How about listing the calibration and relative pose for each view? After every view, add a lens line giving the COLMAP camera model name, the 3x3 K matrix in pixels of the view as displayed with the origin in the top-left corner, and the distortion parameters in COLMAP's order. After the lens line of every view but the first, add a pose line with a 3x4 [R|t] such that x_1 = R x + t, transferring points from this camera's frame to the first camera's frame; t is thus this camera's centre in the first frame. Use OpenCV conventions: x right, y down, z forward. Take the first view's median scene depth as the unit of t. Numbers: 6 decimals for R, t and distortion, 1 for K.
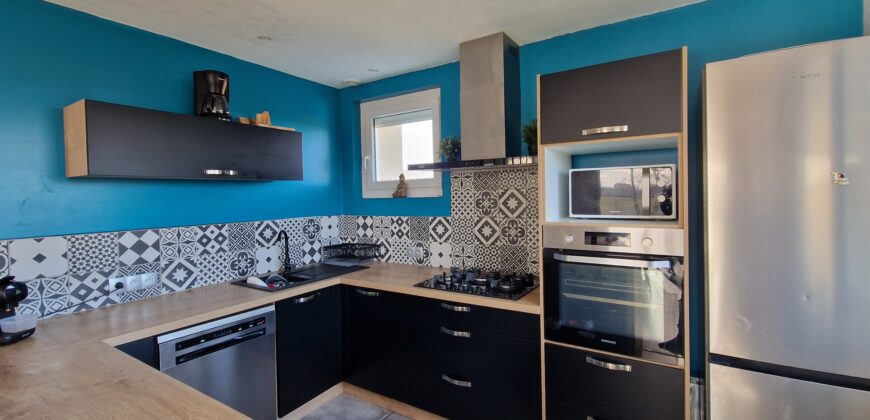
lens RADIAL K [[369.1, 0, 443.8], [0, 369.1, 202.4], [0, 0, 1]] dist [0.004185, -0.003035]
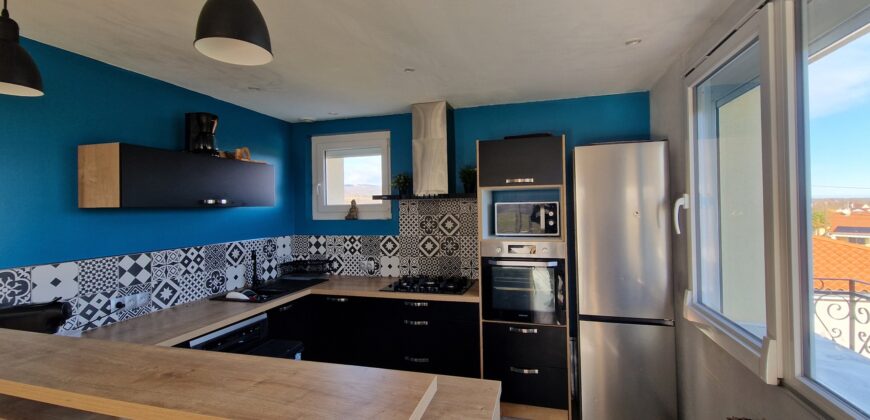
lens RADIAL K [[369.1, 0, 443.1], [0, 369.1, 202.2], [0, 0, 1]] dist [0.004185, -0.003035]
pose [[0.958849, 0.006755, 0.283835, -0.243889], [0.003828, 0.999318, -0.036715, -0.033826], [-0.283890, 0.036290, 0.958170, -0.311422]]
